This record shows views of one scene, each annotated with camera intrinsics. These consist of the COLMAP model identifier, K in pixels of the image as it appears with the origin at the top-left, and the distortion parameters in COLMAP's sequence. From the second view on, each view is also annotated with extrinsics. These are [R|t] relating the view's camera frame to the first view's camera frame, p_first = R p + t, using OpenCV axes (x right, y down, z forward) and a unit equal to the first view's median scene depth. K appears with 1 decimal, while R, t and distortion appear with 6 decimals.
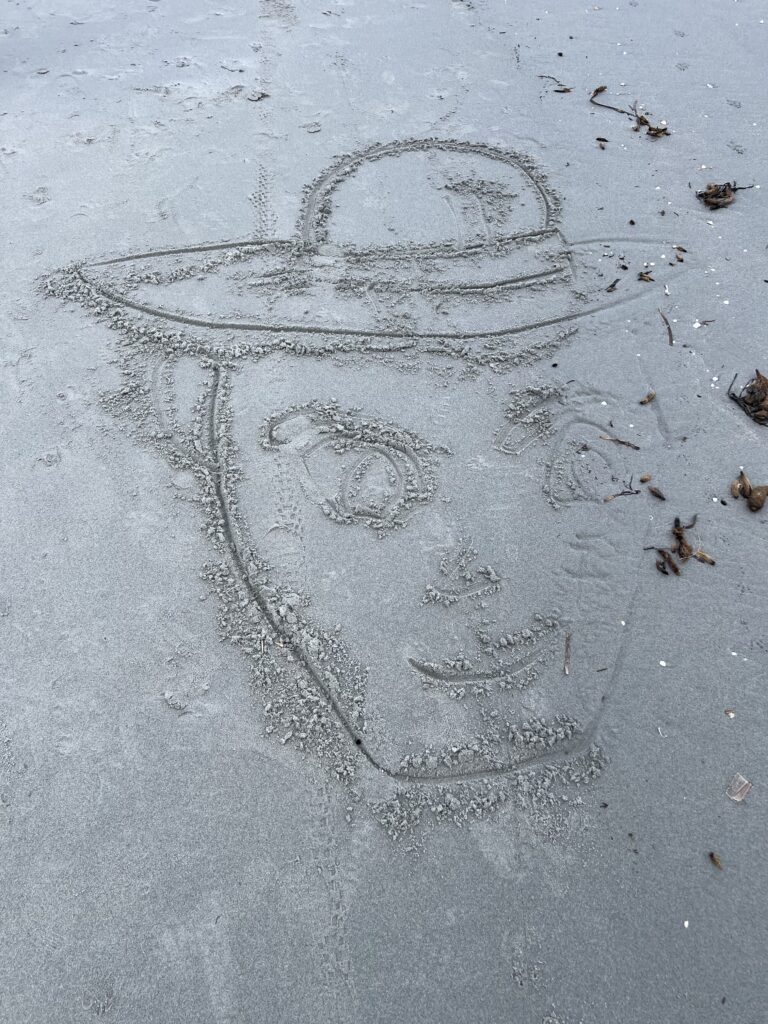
lens RADIAL K [[782.1, 0, 384.3], [0, 782.1, 515.3], [0, 0, 1]] dist [0.054886, -0.072193]
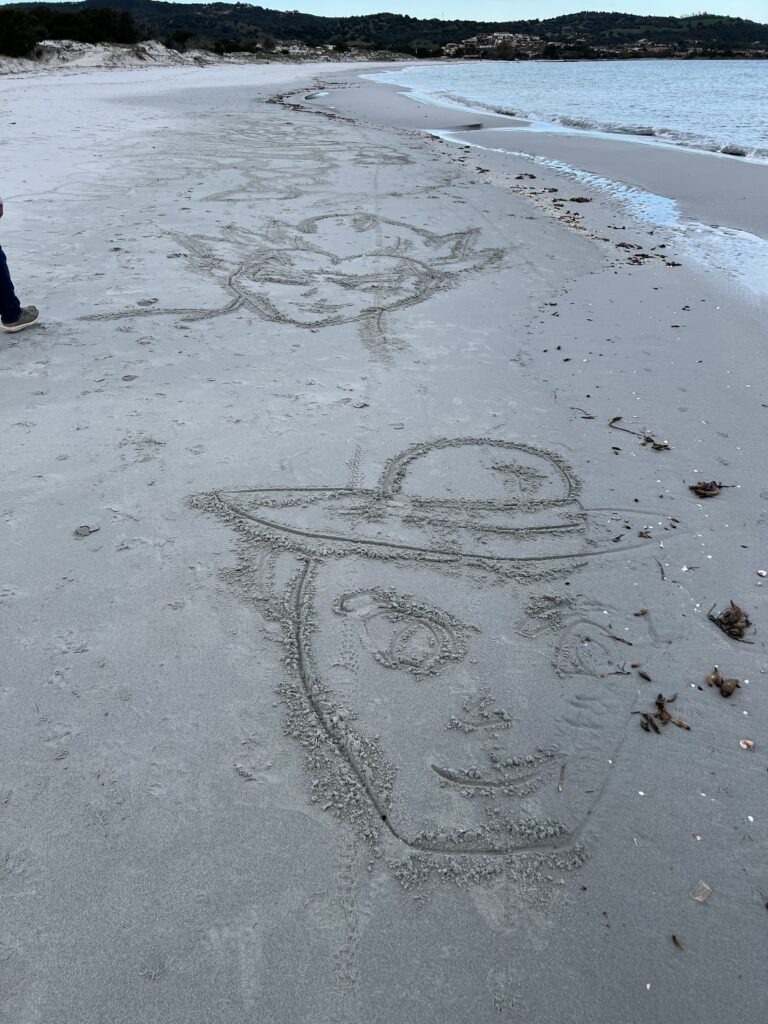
lens RADIAL K [[782.1, 0, 385.9], [0, 782.1, 510.8], [0, 0, 1]] dist [0.054886, -0.072193]
pose [[0.992610, 0.077609, -0.093283, 0.039113], [-0.108726, 0.910179, -0.399691, 0.280686], [0.053885, 0.406880, 0.911891, -0.261474]]
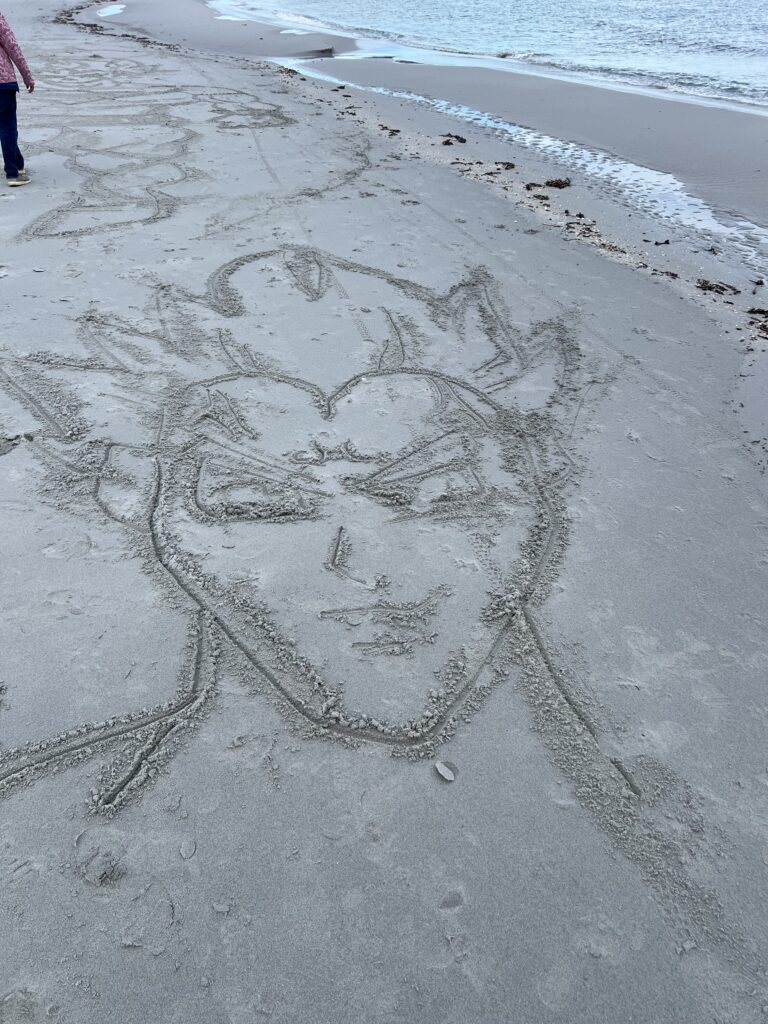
lens RADIAL K [[782.1, 0, 379.8], [0, 782.1, 517.2], [0, 0, 1]] dist [0.054886, -0.072193]
pose [[0.995244, -0.039423, 0.089084, -0.643520], [0.065568, 0.947404, -0.313252, -1.262685], [-0.072049, 0.317603, 0.945483, 0.772078]]
